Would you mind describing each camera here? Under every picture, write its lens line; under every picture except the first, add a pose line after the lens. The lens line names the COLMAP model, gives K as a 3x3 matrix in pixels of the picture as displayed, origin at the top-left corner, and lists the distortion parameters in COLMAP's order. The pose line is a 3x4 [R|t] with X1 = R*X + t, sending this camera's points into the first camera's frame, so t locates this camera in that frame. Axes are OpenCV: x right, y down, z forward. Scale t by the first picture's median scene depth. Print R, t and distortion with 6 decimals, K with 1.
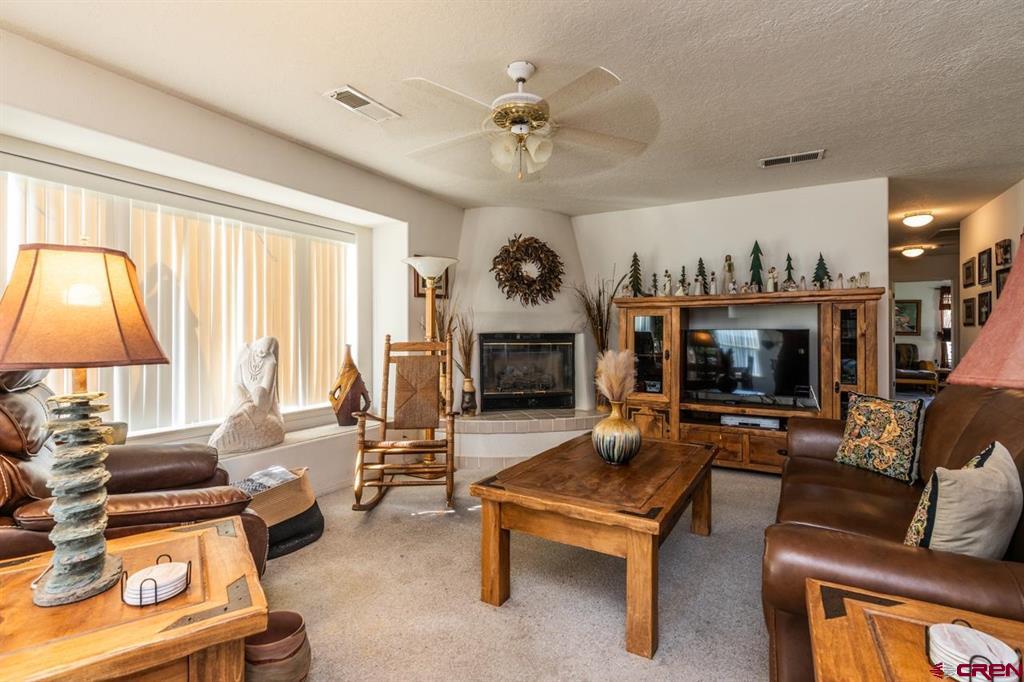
lens RADIAL K [[478.7, 0, 517.6], [0, 478.7, 335.1], [0, 0, 1]] dist [0.001165, 0.001904]
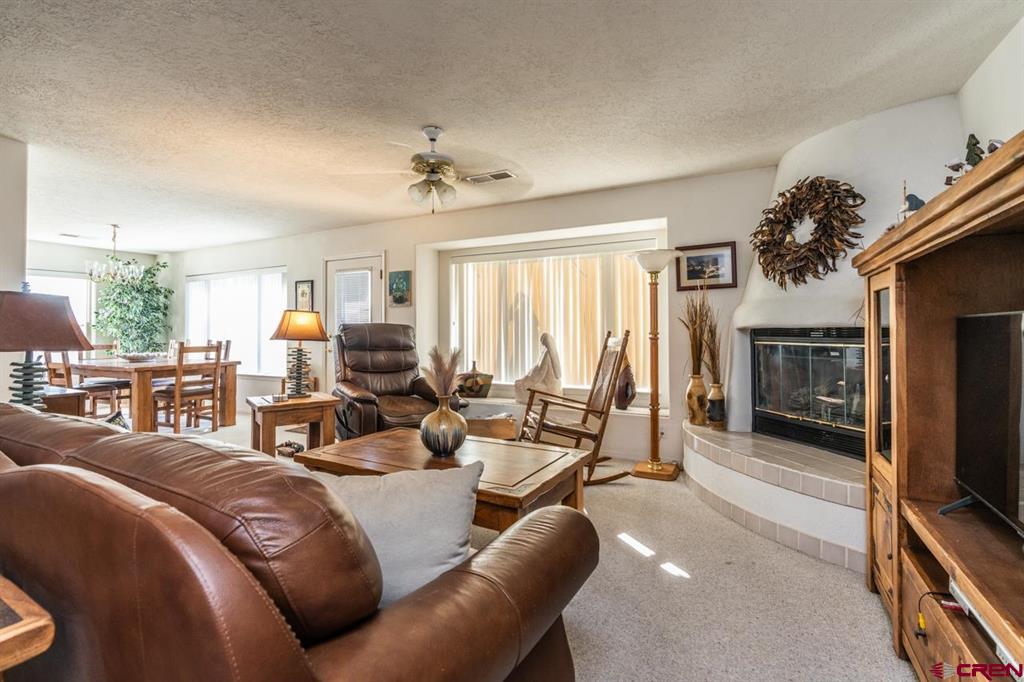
lens RADIAL K [[478.7, 0, 498.0], [0, 478.7, 326.4], [0, 0, 1]] dist [0.001165, 0.001904]
pose [[0.020452, -0.011355, -0.999726, 0.740328], [0.000557, 0.999935, -0.011346, 0.000257], [0.999791, -0.000325, 0.020457, 0.626612]]
